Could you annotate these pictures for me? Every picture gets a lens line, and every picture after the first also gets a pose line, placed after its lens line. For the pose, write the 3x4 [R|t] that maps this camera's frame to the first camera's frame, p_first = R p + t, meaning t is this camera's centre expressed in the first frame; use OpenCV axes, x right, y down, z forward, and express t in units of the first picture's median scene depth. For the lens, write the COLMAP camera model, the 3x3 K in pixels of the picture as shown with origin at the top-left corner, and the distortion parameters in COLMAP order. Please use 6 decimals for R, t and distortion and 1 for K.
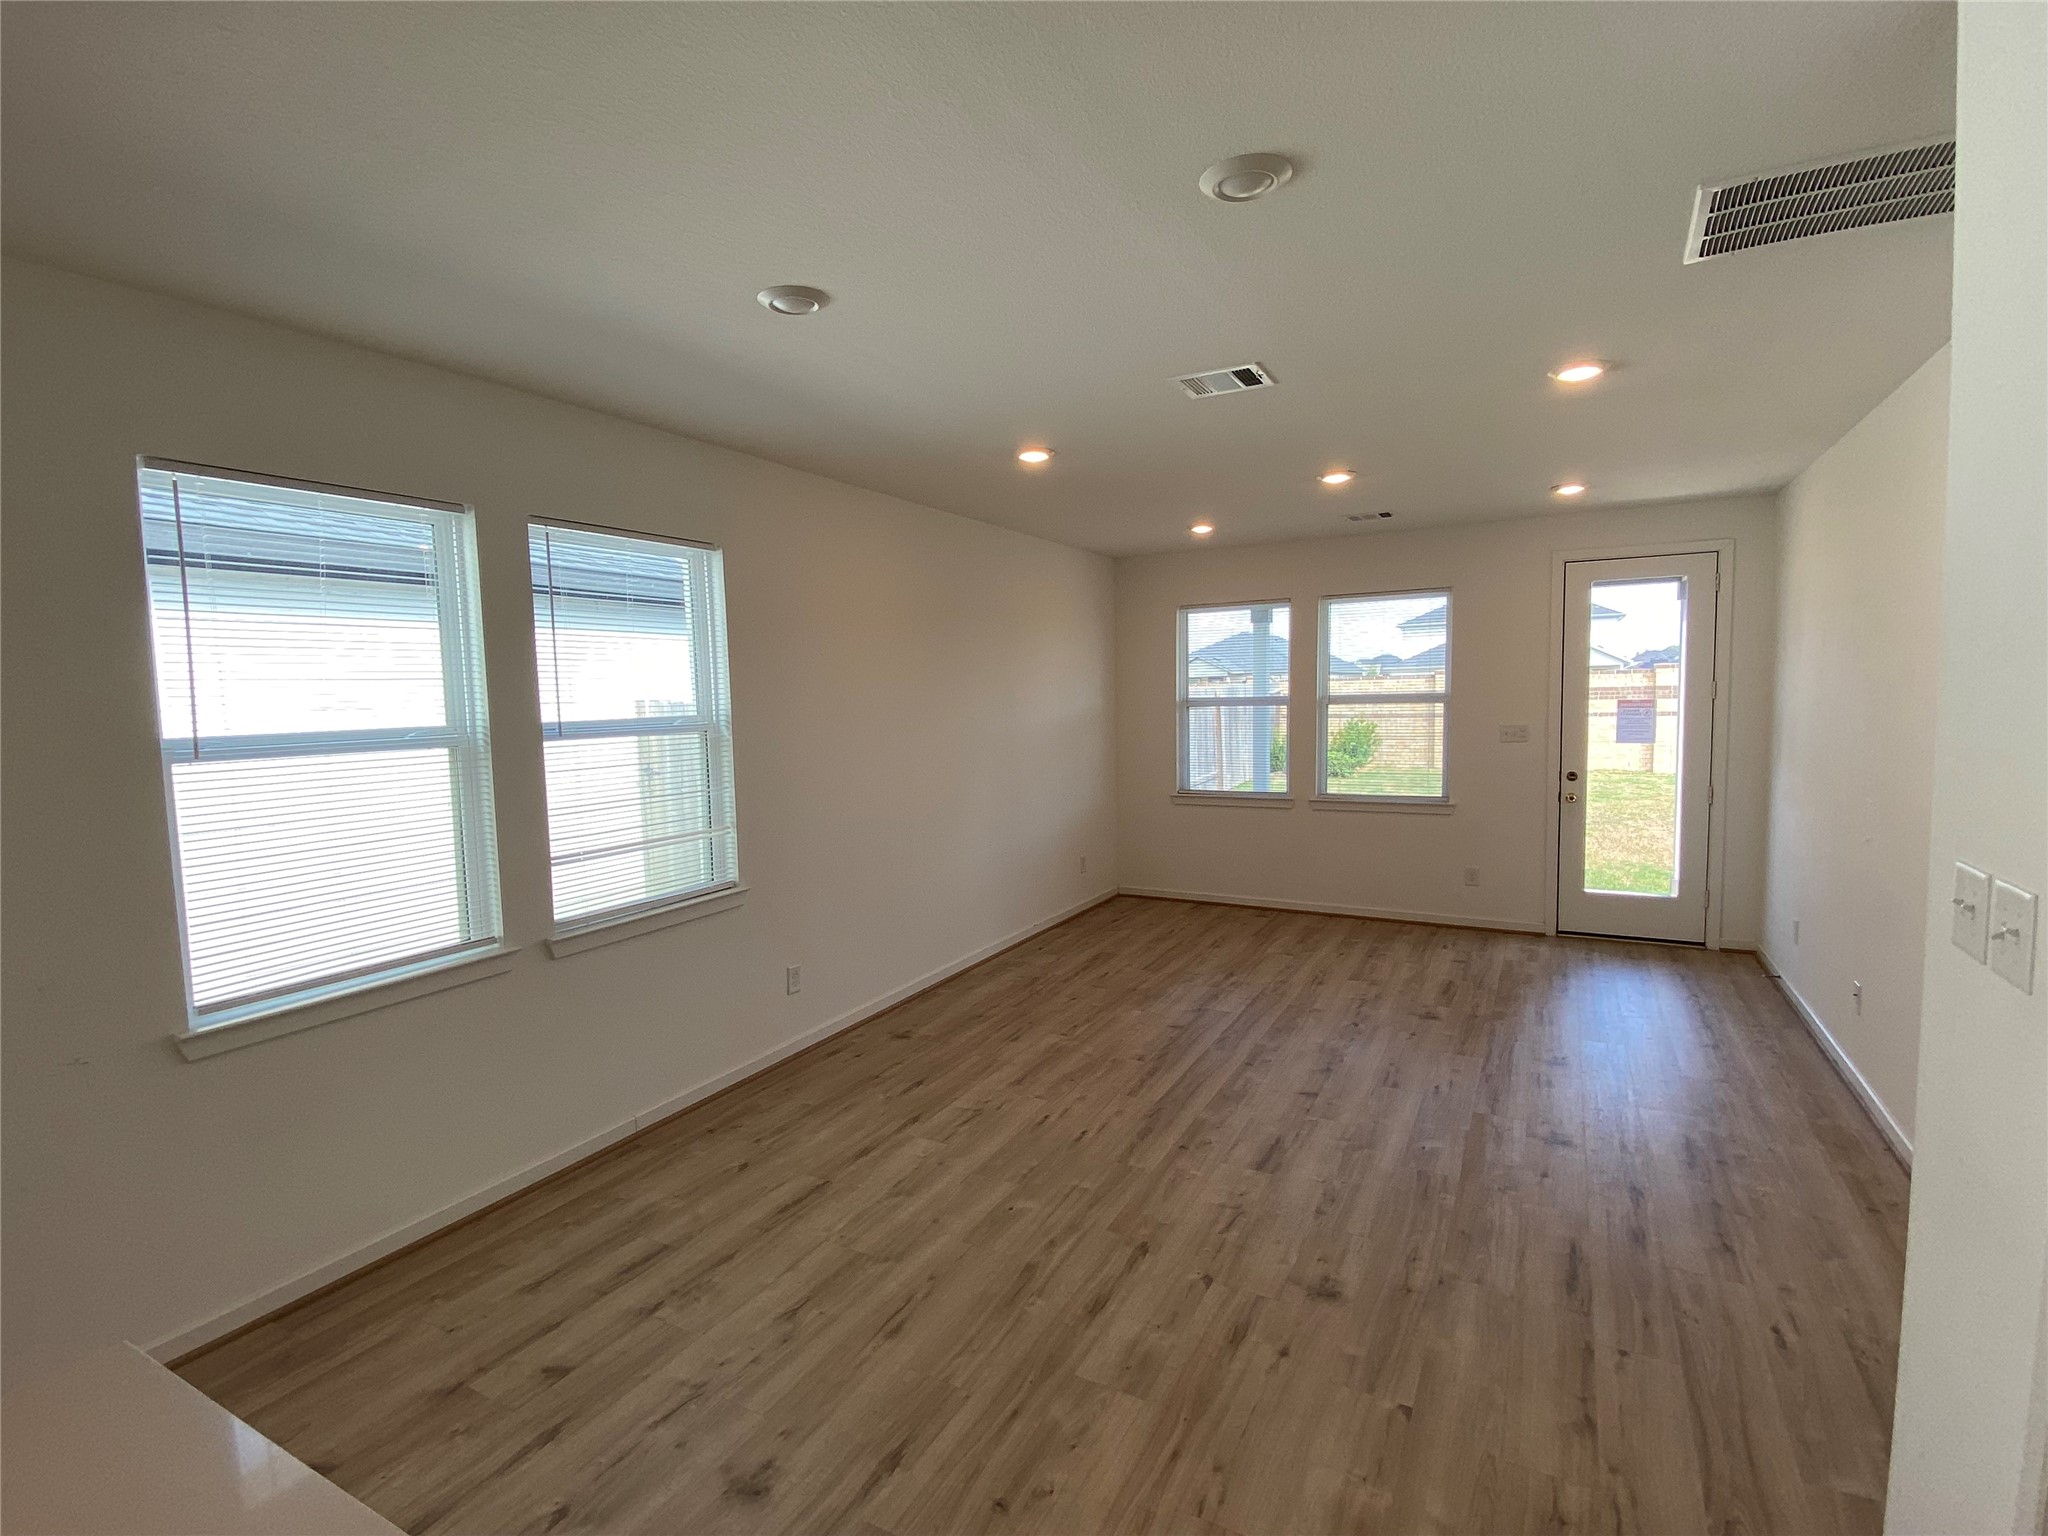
lens RADIAL K [[979.5, 0, 1016.9], [0, 979.5, 783.6], [0, 0, 1]] dist [0.053749, -0.044437]
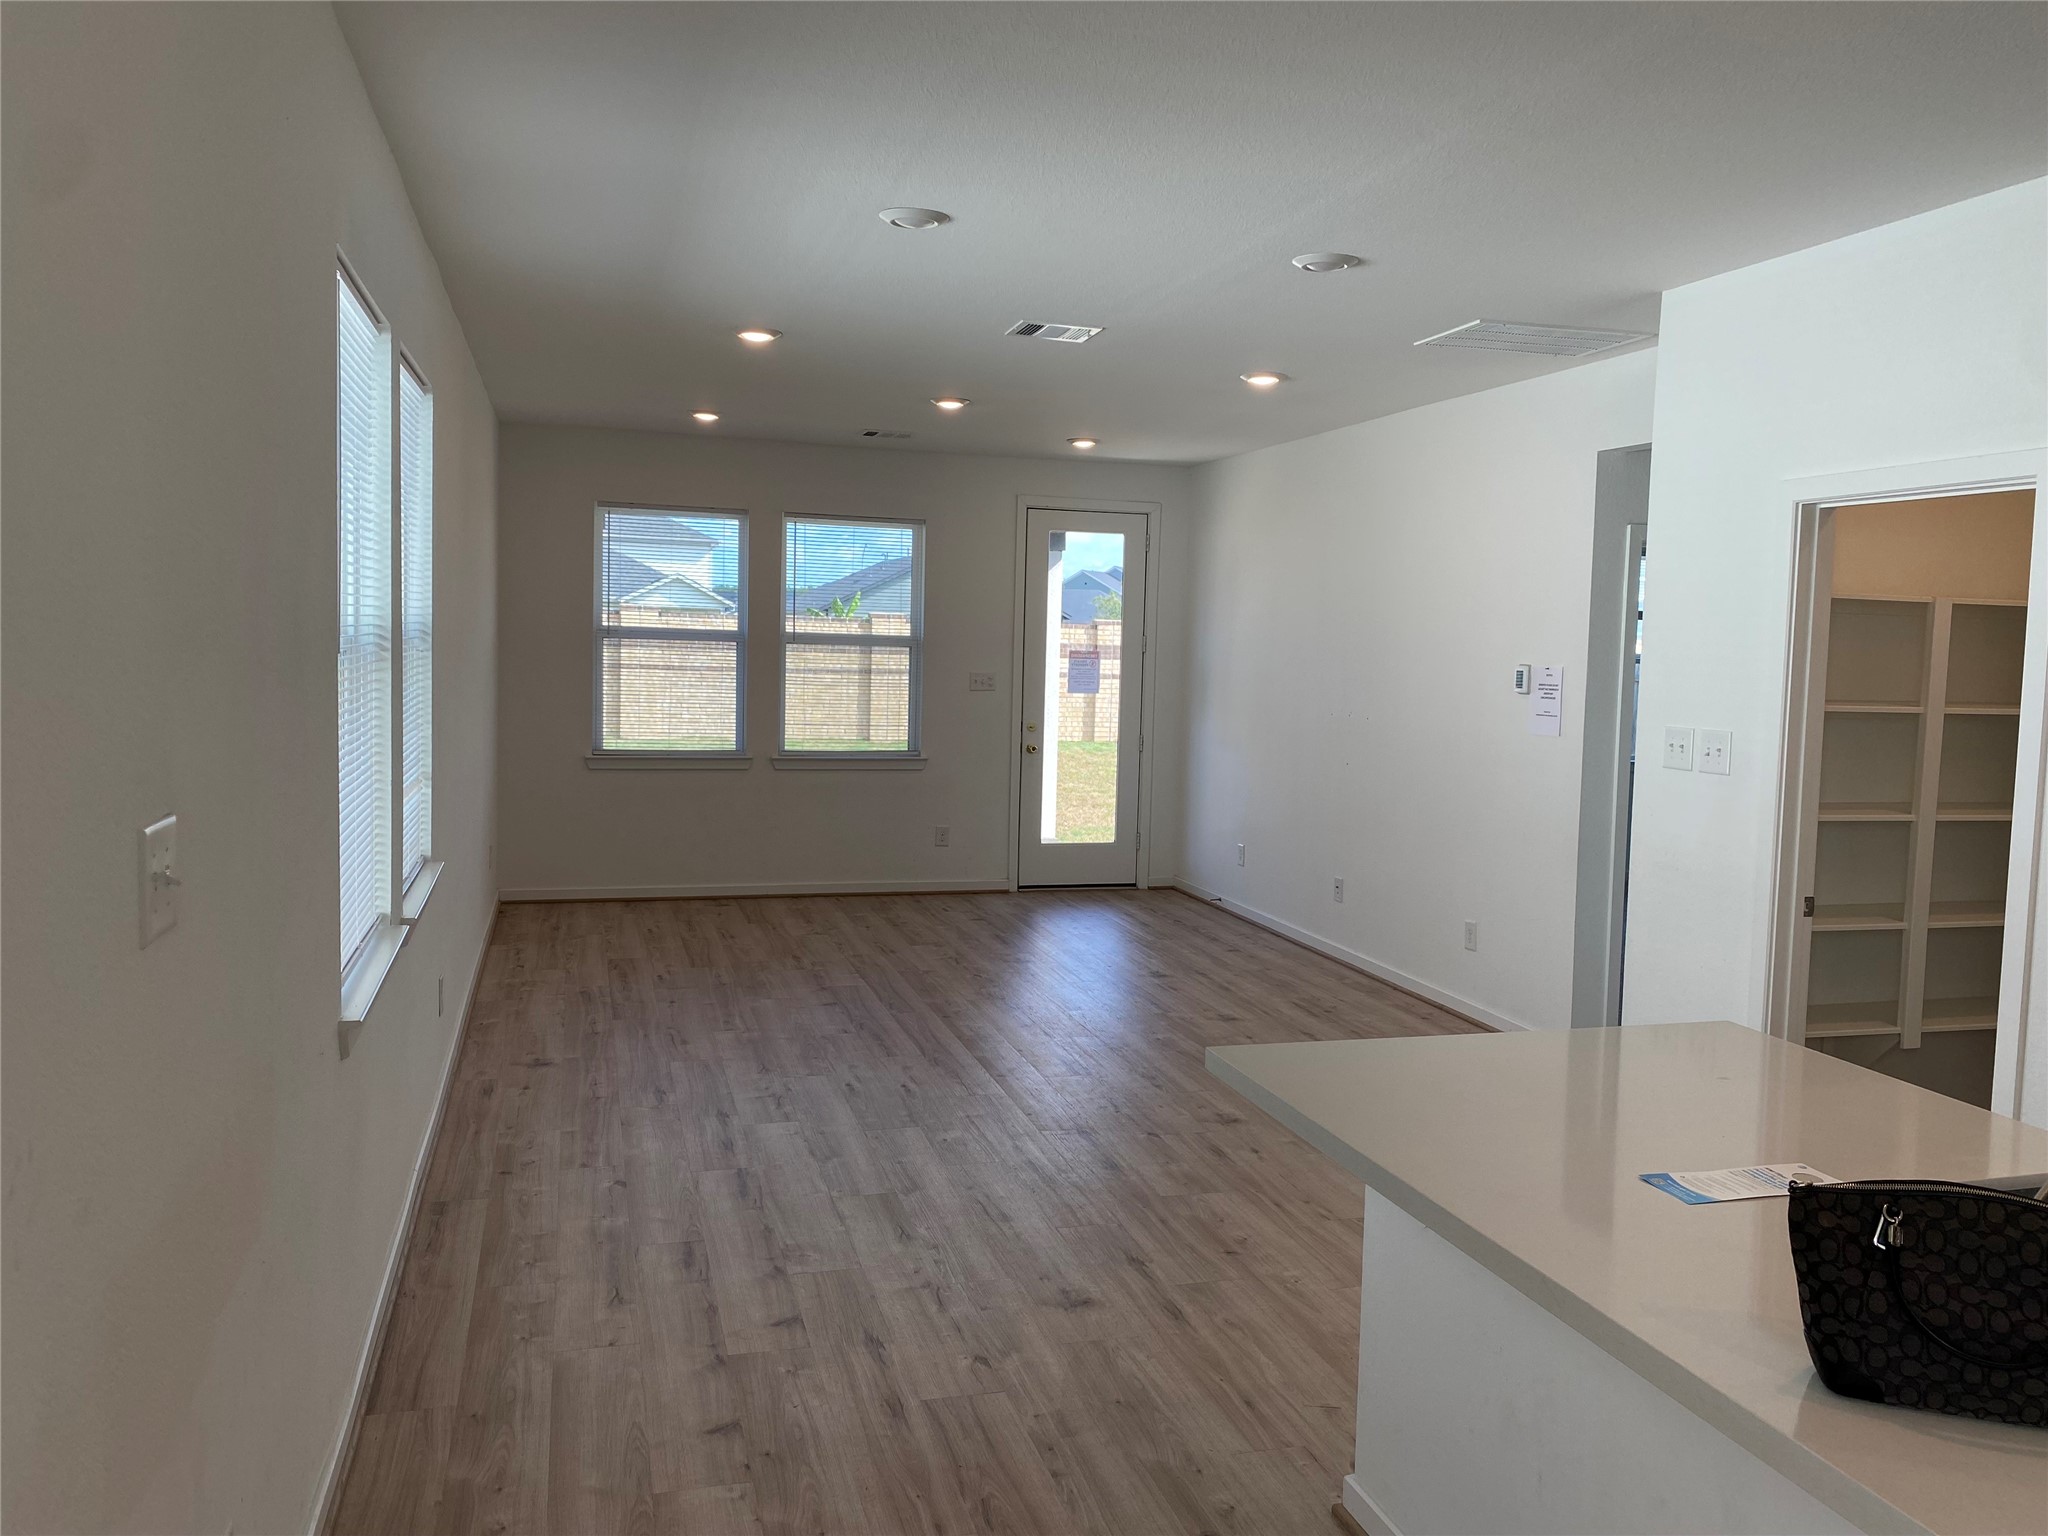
lens RADIAL K [[1563.6, 0, 1024.0], [0, 1563.6, 768.0], [0, 0, 1]] dist [0.079667, -0.001401]
pose [[0.703934, -0.017341, 0.710054, -0.891882], [0.022472, 0.999745, 0.002137, 0.048991], [-0.709910, 0.014452, 0.704144, -0.137699]]
